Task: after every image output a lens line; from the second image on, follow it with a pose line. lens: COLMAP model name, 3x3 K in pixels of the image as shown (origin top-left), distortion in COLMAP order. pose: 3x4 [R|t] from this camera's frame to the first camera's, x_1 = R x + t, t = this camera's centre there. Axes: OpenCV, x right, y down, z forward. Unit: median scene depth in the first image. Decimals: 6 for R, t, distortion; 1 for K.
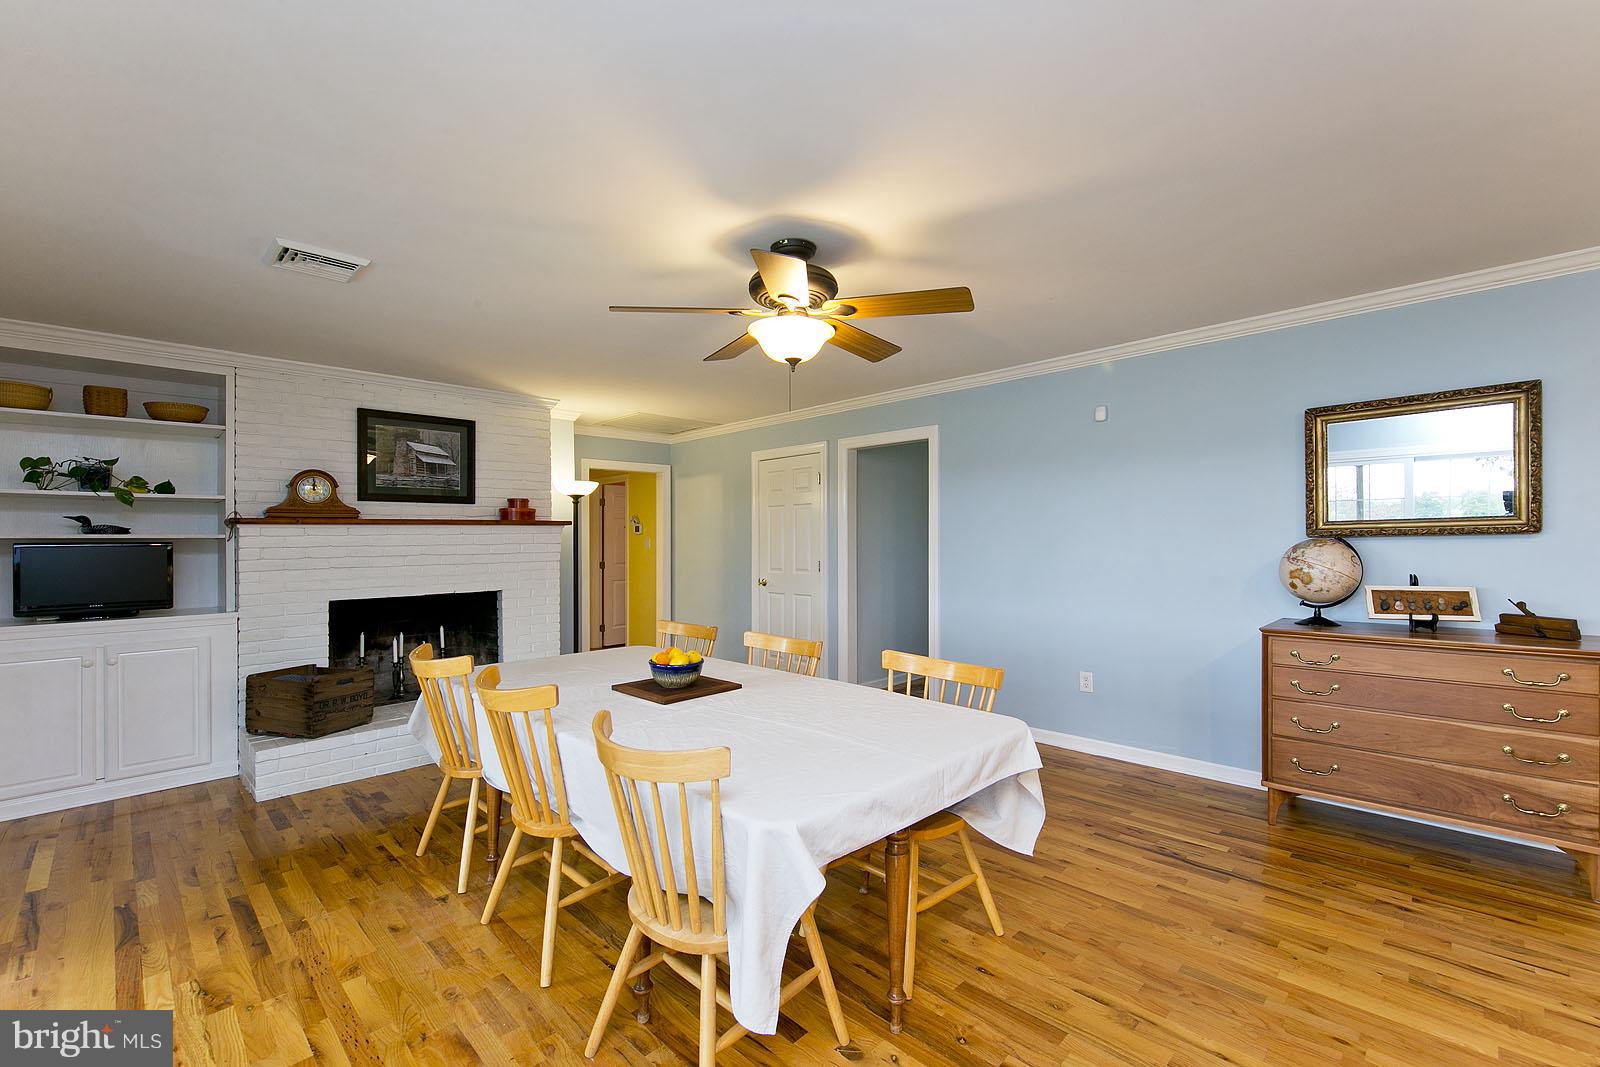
lens RADIAL K [[670.4, 0, 810.2], [0, 670.4, 552.4], [0, 0, 1]] dist [0.011016, -0.001465]
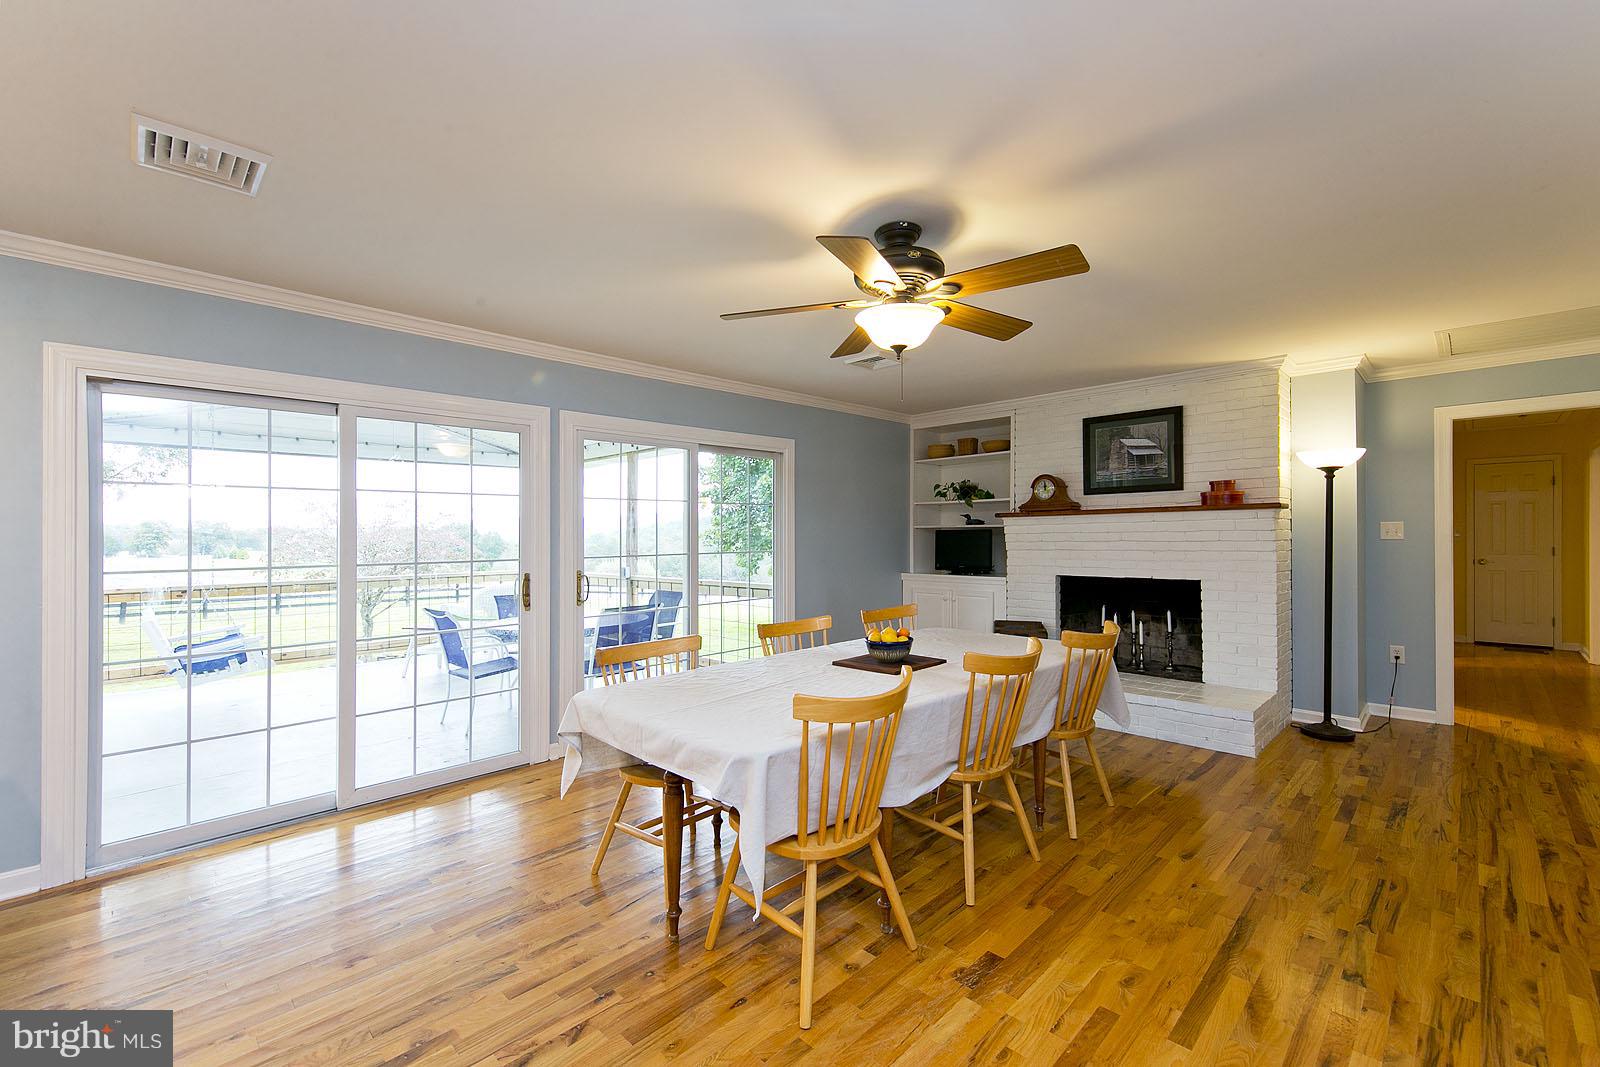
lens RADIAL K [[670.4, 0, 803.5], [0, 670.4, 527.4], [0, 0, 1]] dist [0.011016, -0.001465]
pose [[-0.009470, 0.000852, -0.999955, 0.608265], [-0.007508, 0.999971, 0.000923, -0.017438], [0.999927, 0.007517, -0.009464, 0.561828]]
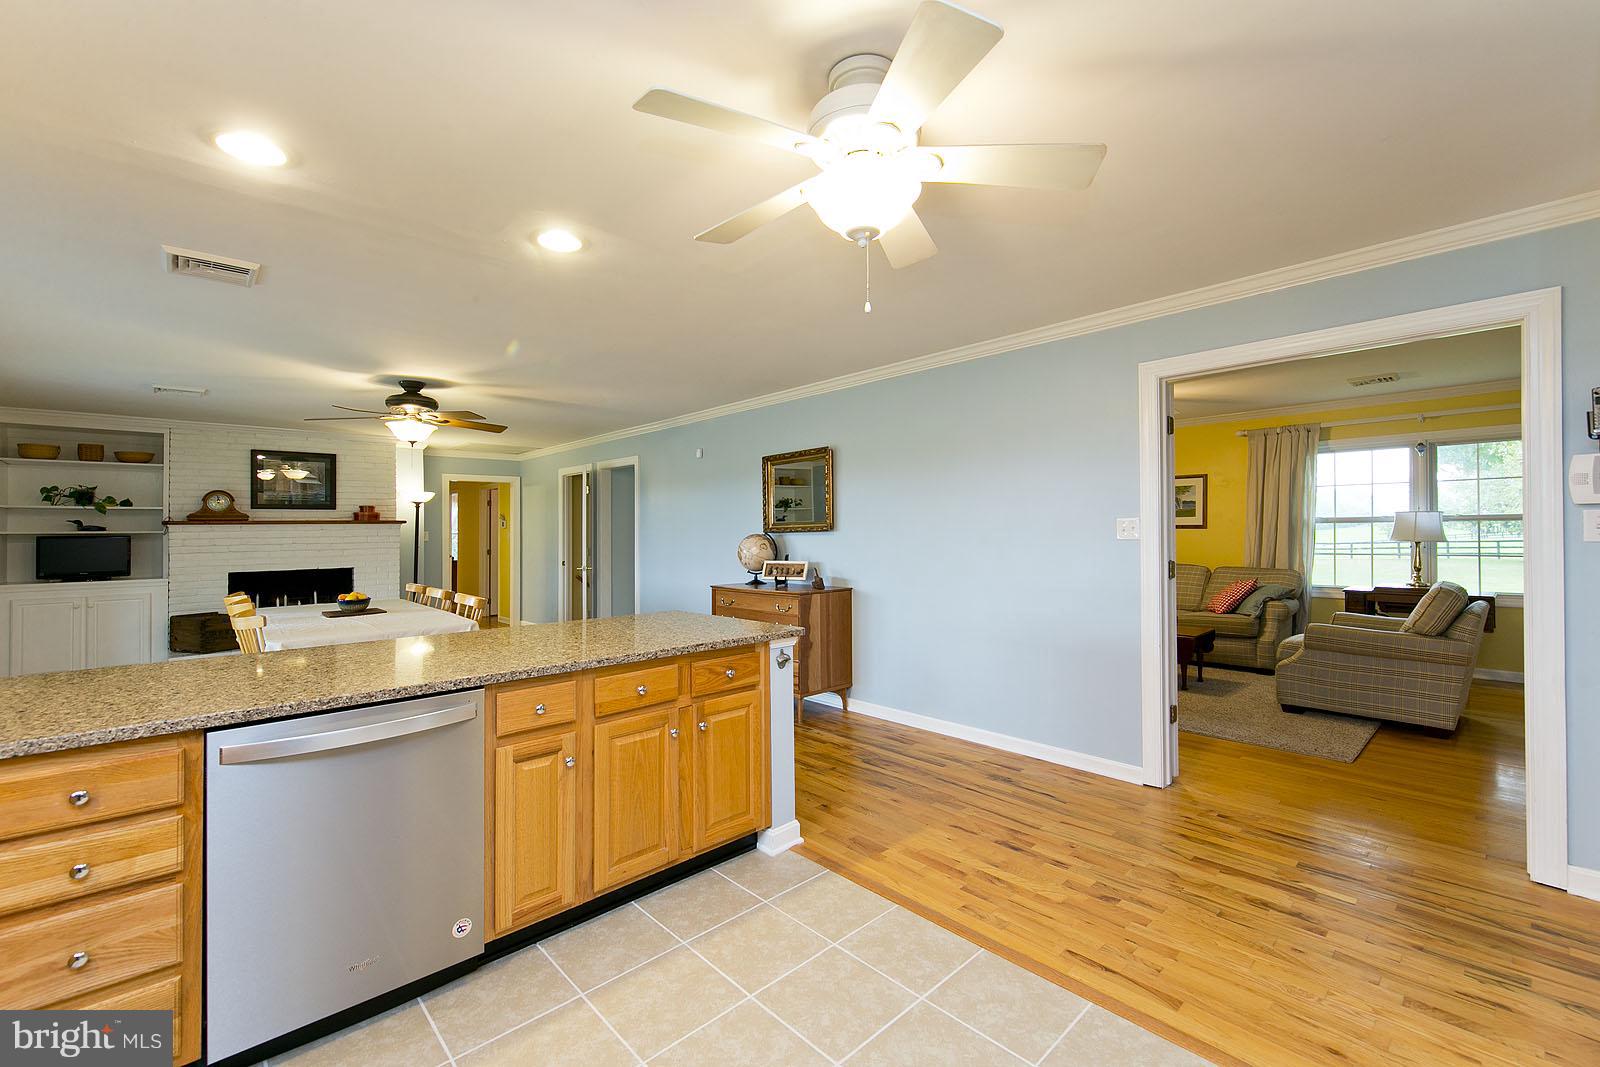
lens RADIAL K [[670.4, 0, 799.0], [0, 670.4, 536.7], [0, 0, 1]] dist [0.011016, -0.001465]
pose [[0.998608, -0.000151, -0.052739, 0.756371], [-0.000303, 0.999963, -0.008610, 0.001284], [0.052739, 0.008614, 0.998571, -0.550451]]
